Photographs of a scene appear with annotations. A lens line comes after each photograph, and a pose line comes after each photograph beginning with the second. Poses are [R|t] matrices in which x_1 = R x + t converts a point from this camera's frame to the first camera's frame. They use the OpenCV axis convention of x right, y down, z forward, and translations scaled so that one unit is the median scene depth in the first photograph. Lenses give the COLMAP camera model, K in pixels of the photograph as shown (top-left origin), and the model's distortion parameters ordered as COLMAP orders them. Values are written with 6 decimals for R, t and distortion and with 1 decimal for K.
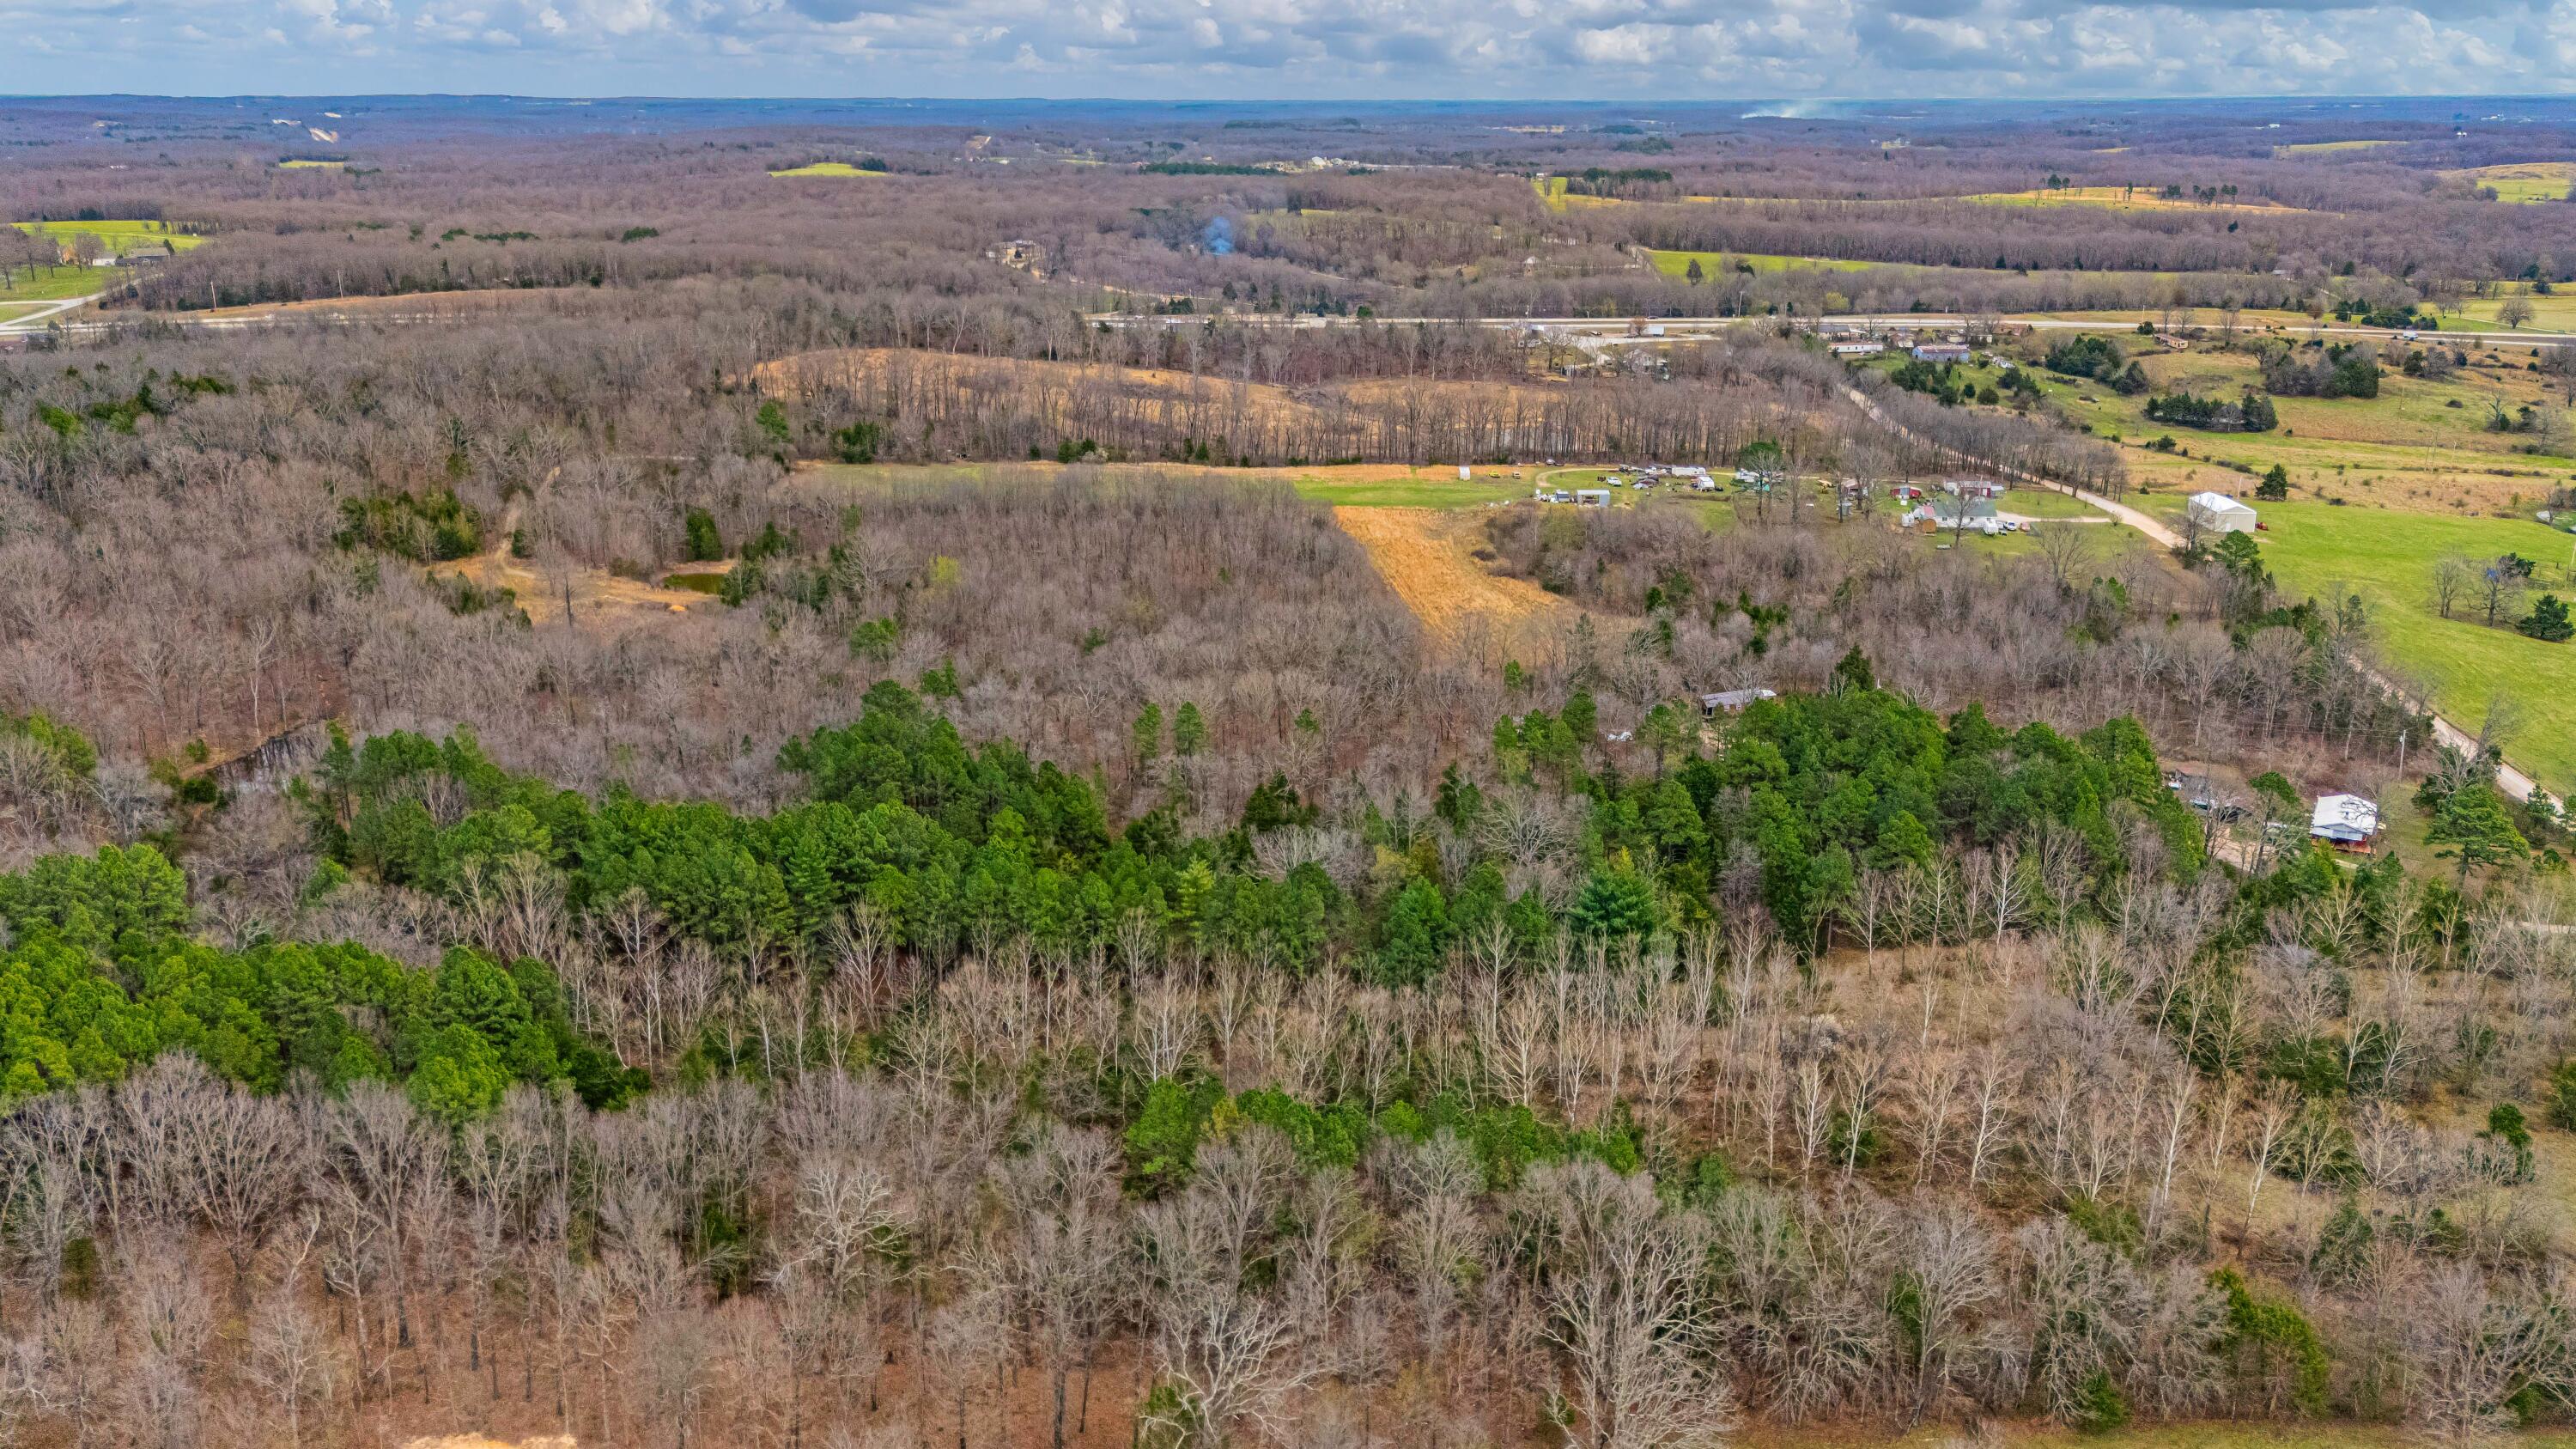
lens RADIAL K [[2099.8, 0, 1291.5], [0, 2099.8, 721.9], [0, 0, 1]] dist [0.060280, -0.040108]
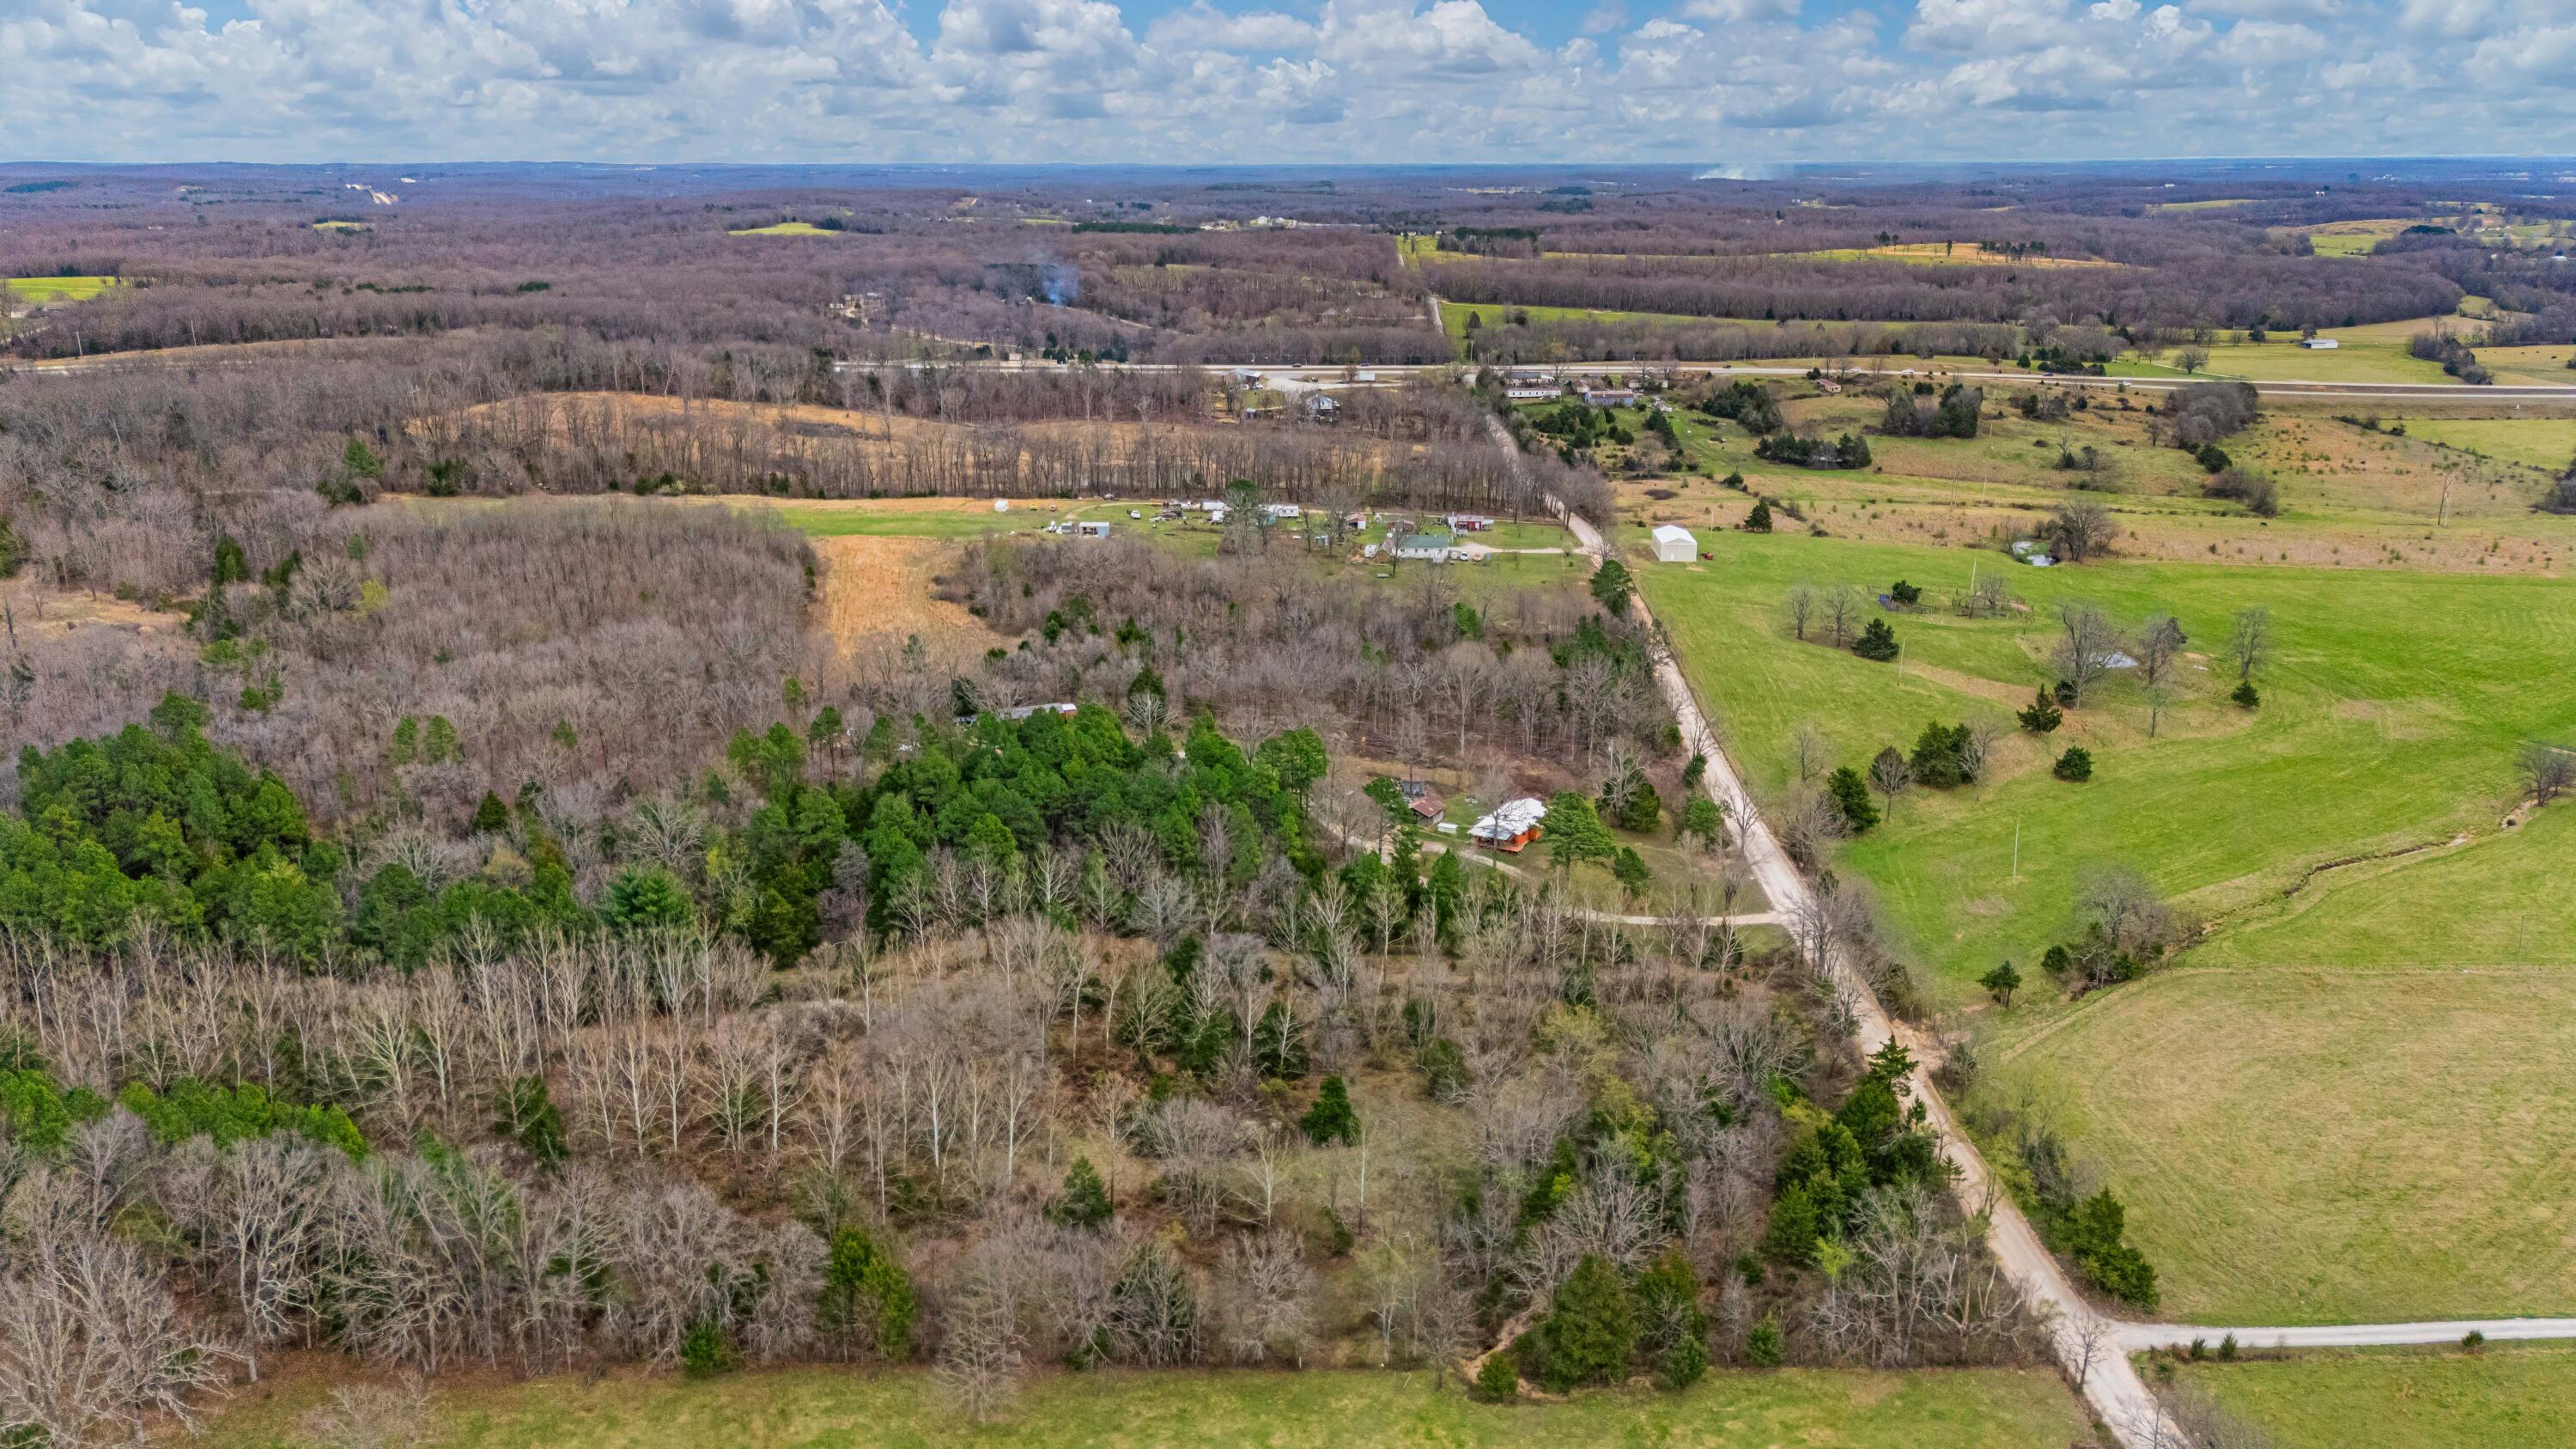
lens RADIAL K [[1936.2, 0, 1294.4], [0, 1936.2, 729.1], [0, 0, 1]] dist [0.068835, -0.054969]
pose [[0.999958, 0.000022, -0.009136, 0.145603], [-0.000059, 0.999991, -0.004135, 0.000774], [0.009136, 0.004136, 0.999950, -0.001725]]
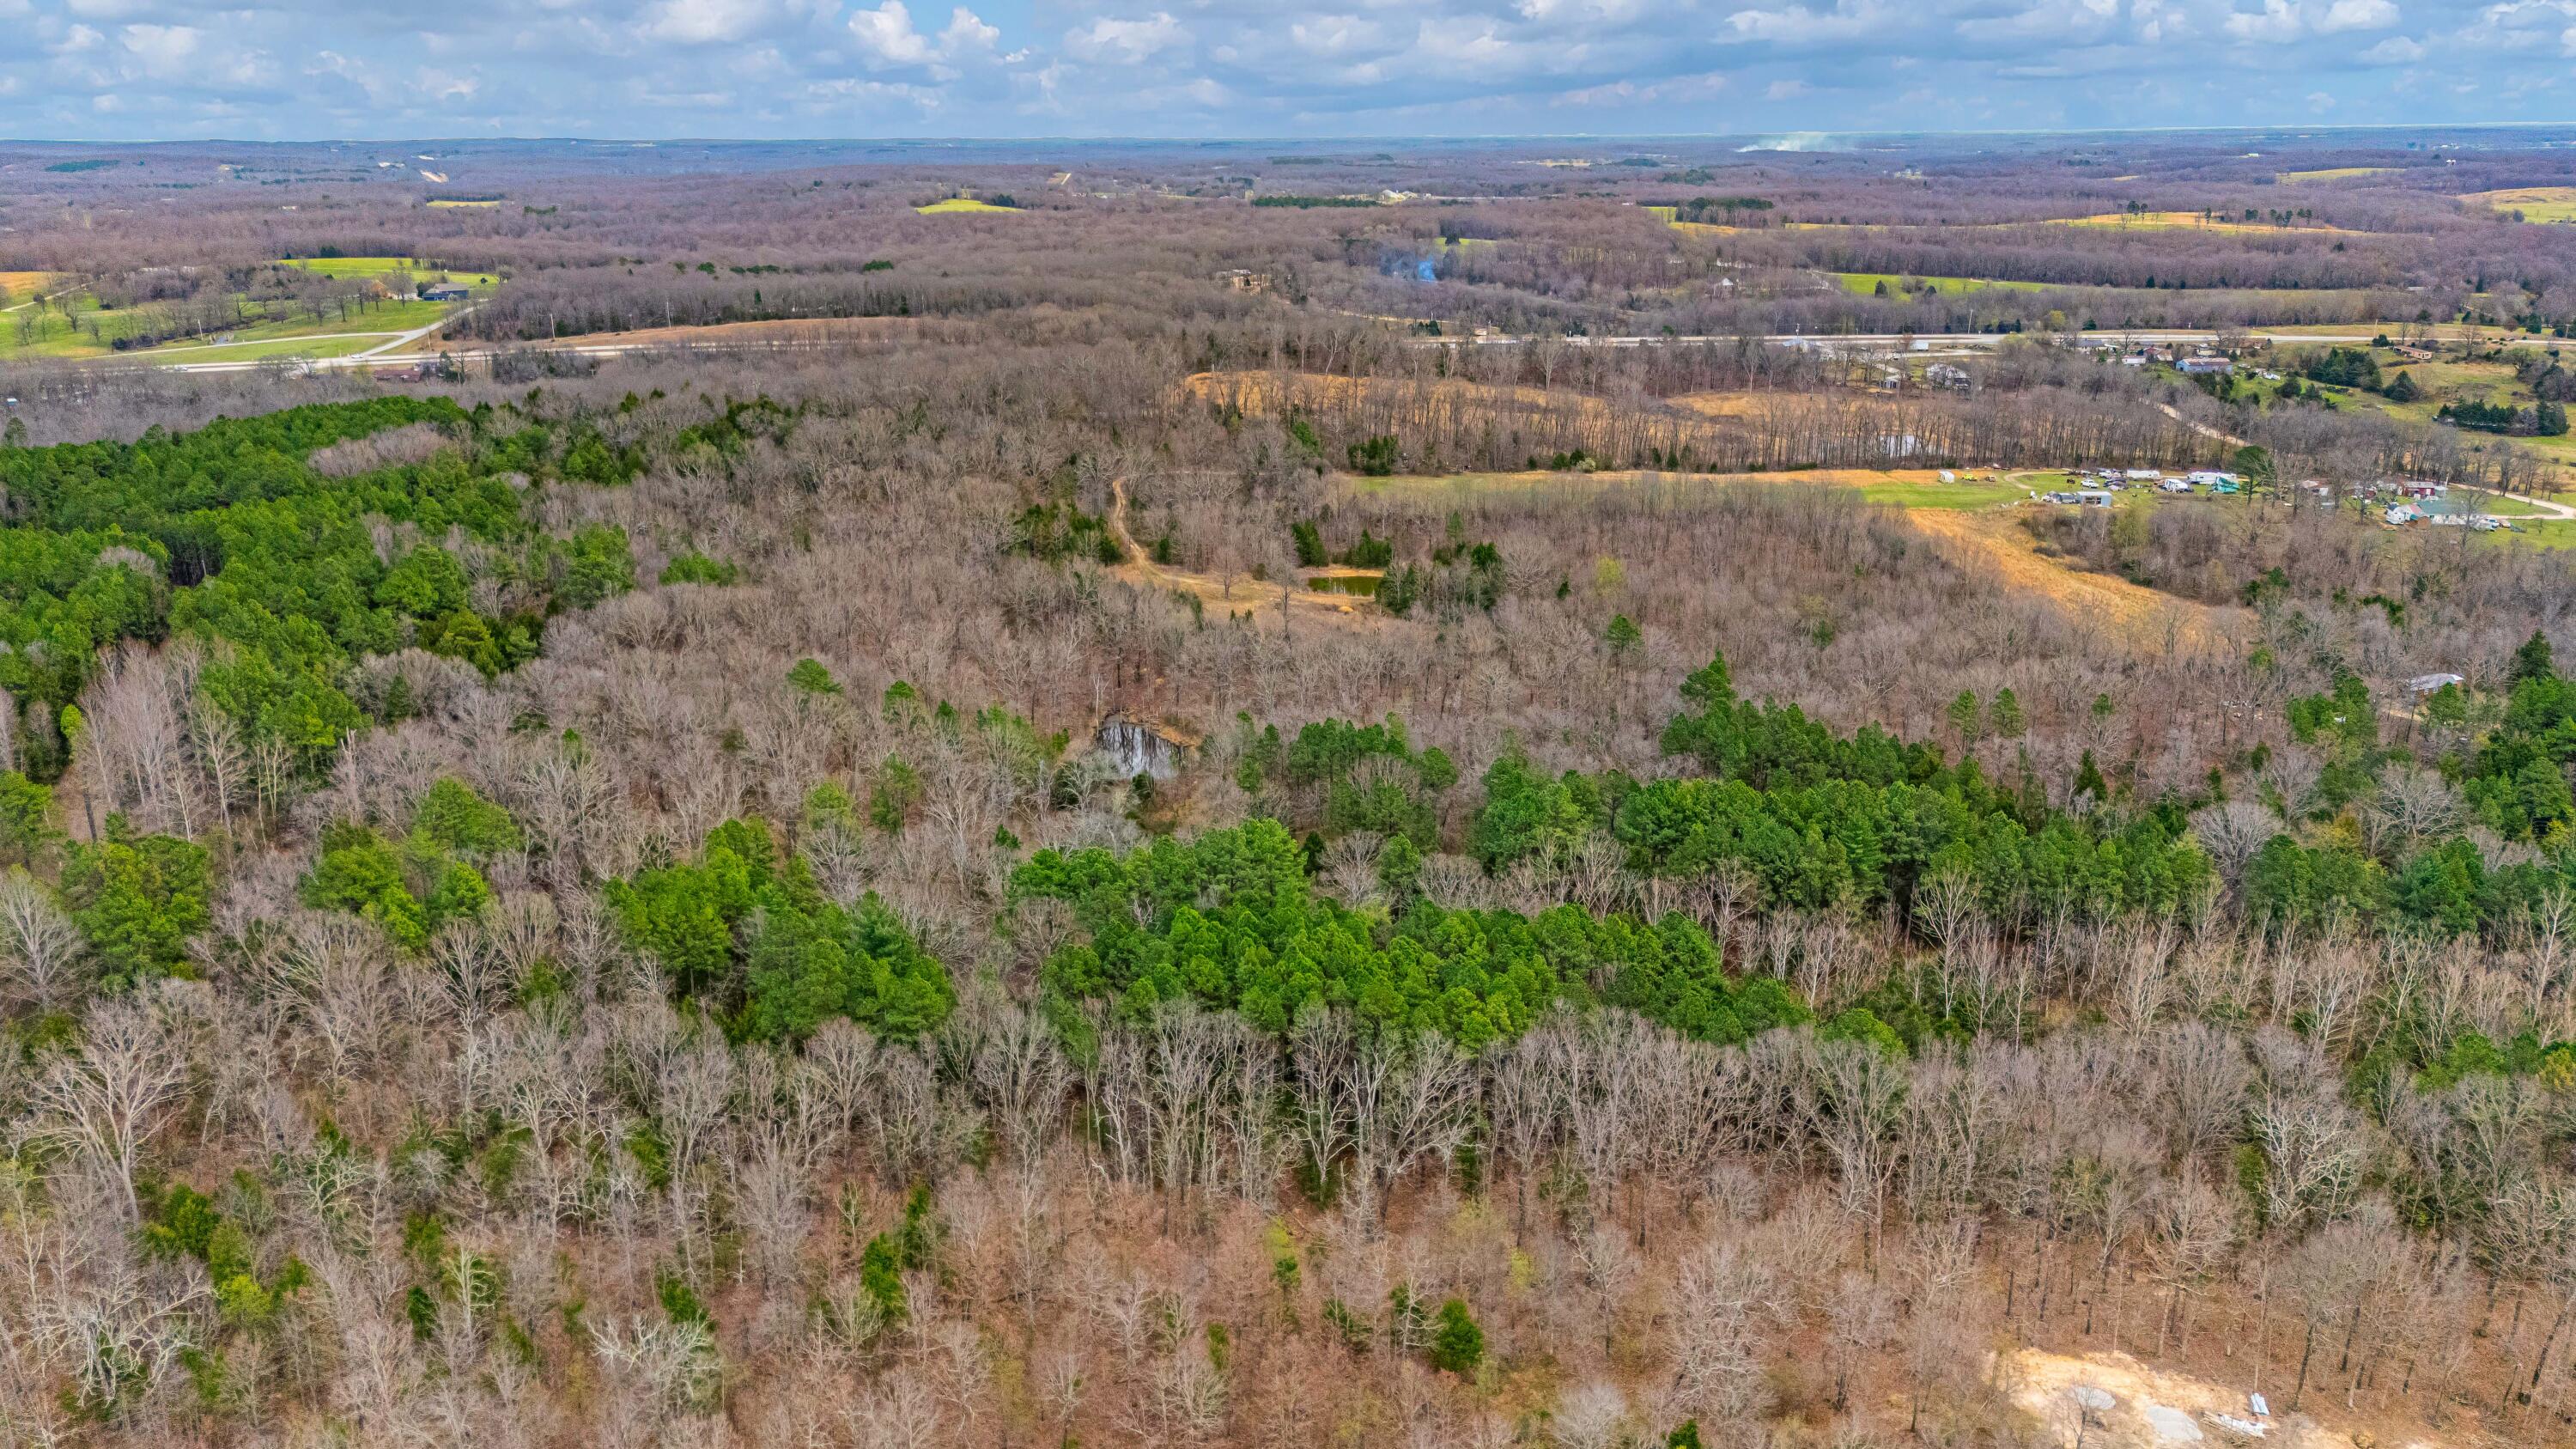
lens RADIAL K [[1936.2, 0, 1284.1], [0, 1936.2, 732.7], [0, 0, 1]] dist [0.068835, -0.054969]
pose [[0.999979, -0.005732, -0.003174, -0.151989], [0.005763, 0.999935, 0.009858, 0.000404], [0.003117, -0.009876, 0.999946, -0.004087]]
